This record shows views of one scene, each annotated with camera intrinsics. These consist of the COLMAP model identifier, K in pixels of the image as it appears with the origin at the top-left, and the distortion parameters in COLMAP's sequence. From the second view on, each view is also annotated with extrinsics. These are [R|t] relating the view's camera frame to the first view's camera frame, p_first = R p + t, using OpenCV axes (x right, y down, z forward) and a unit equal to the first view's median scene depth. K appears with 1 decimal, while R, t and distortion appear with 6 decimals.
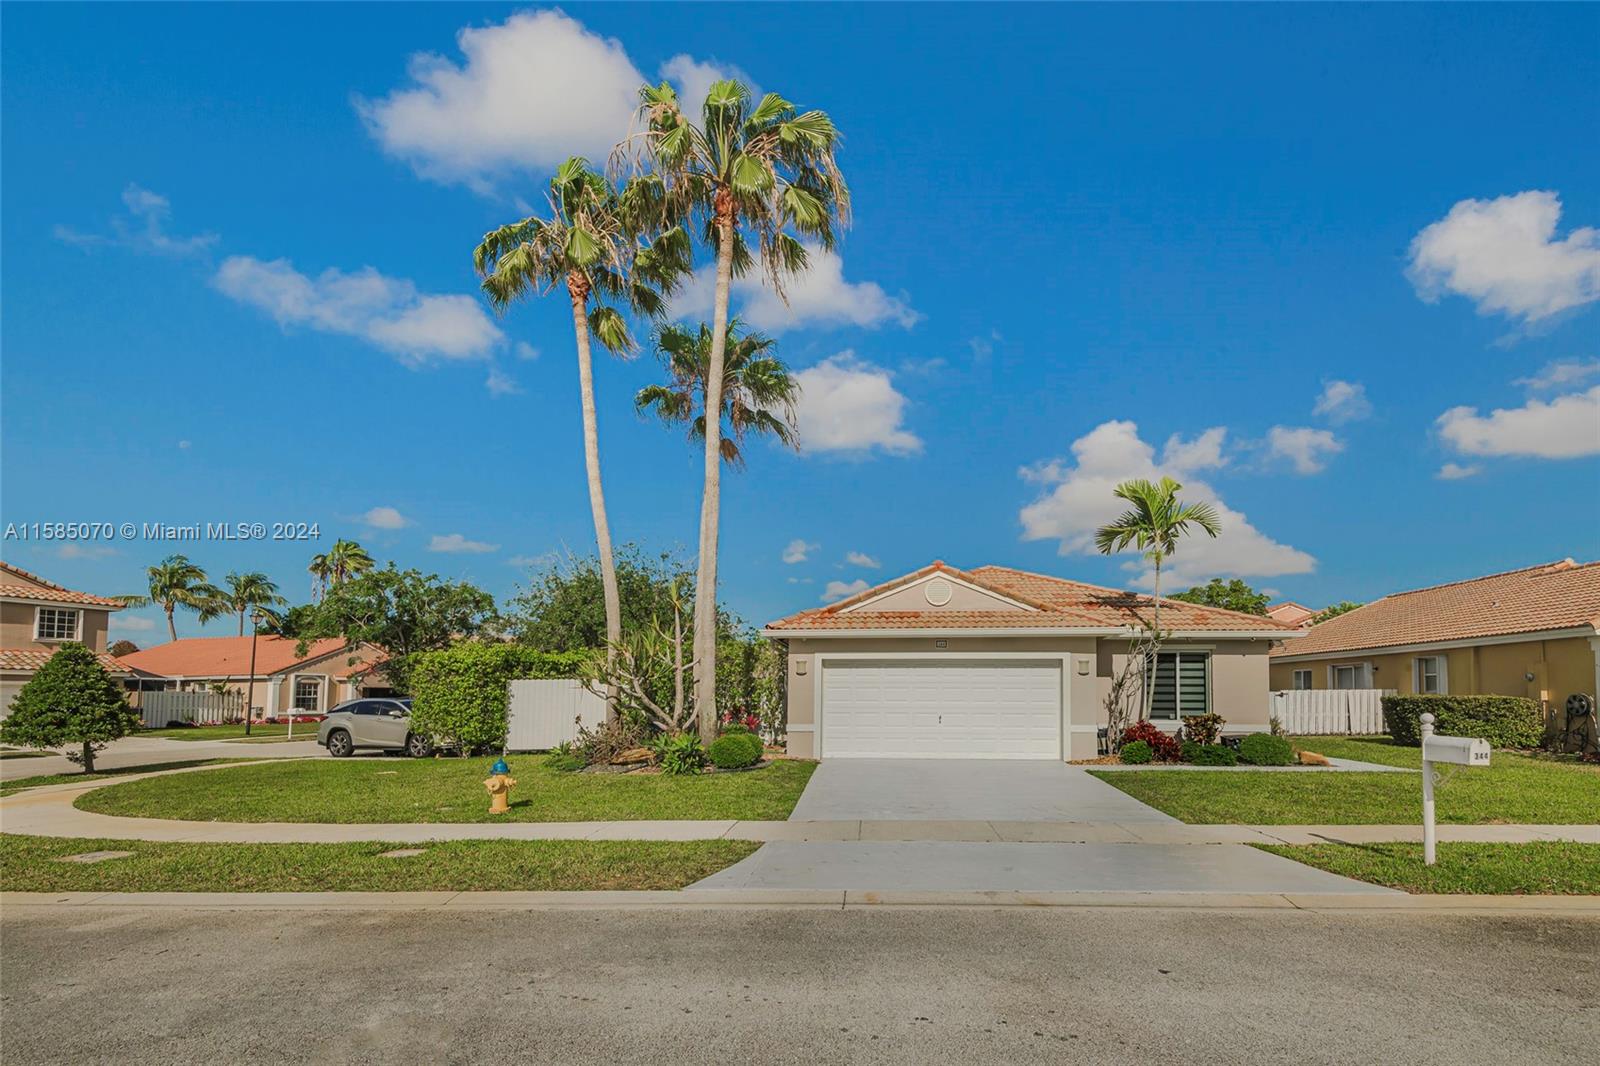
lens RADIAL K [[735.3, 0, 803.5], [0, 735.3, 599.4], [0, 0, 1]] dist [0.022921, -0.000046]
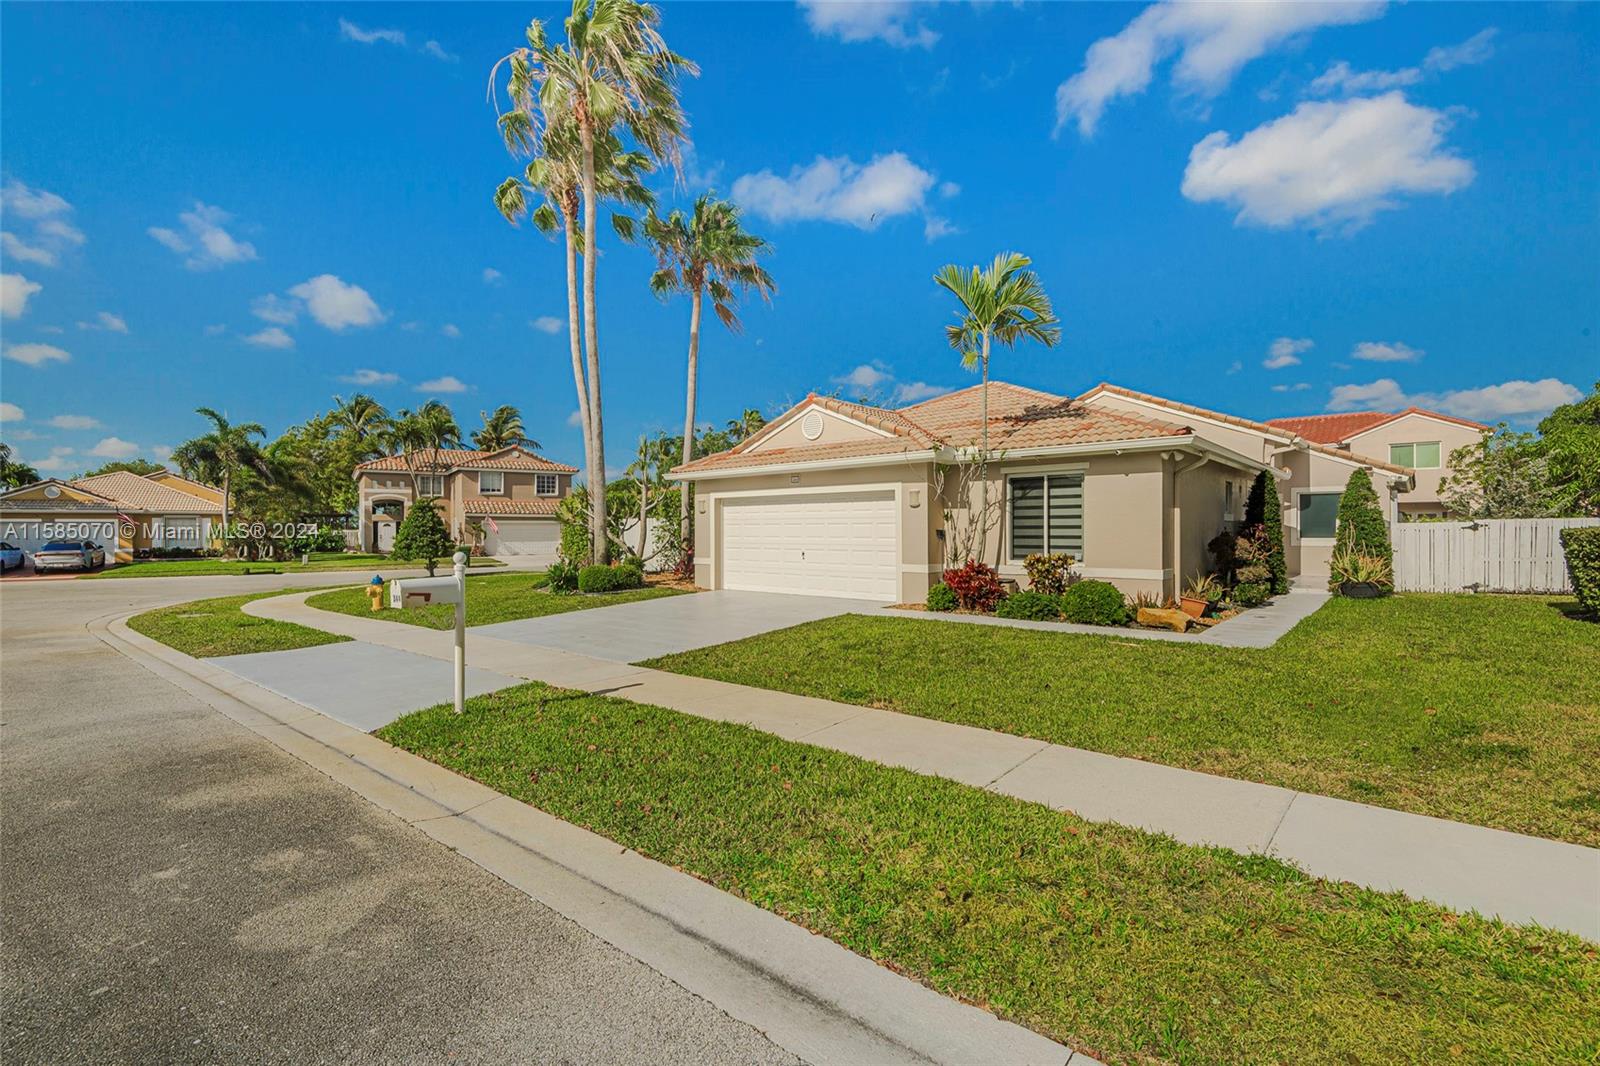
lens RADIAL K [[729.7, 0, 782.5], [0, 729.7, 534.1], [0, 0, 1]] dist [0.010263, -0.000390]
pose [[0.794711, 0.000847, -0.606987, 0.556132], [0.080705, 0.990973, 0.107046, 0.019951], [0.601599, -0.134057, 0.787469, 0.153566]]
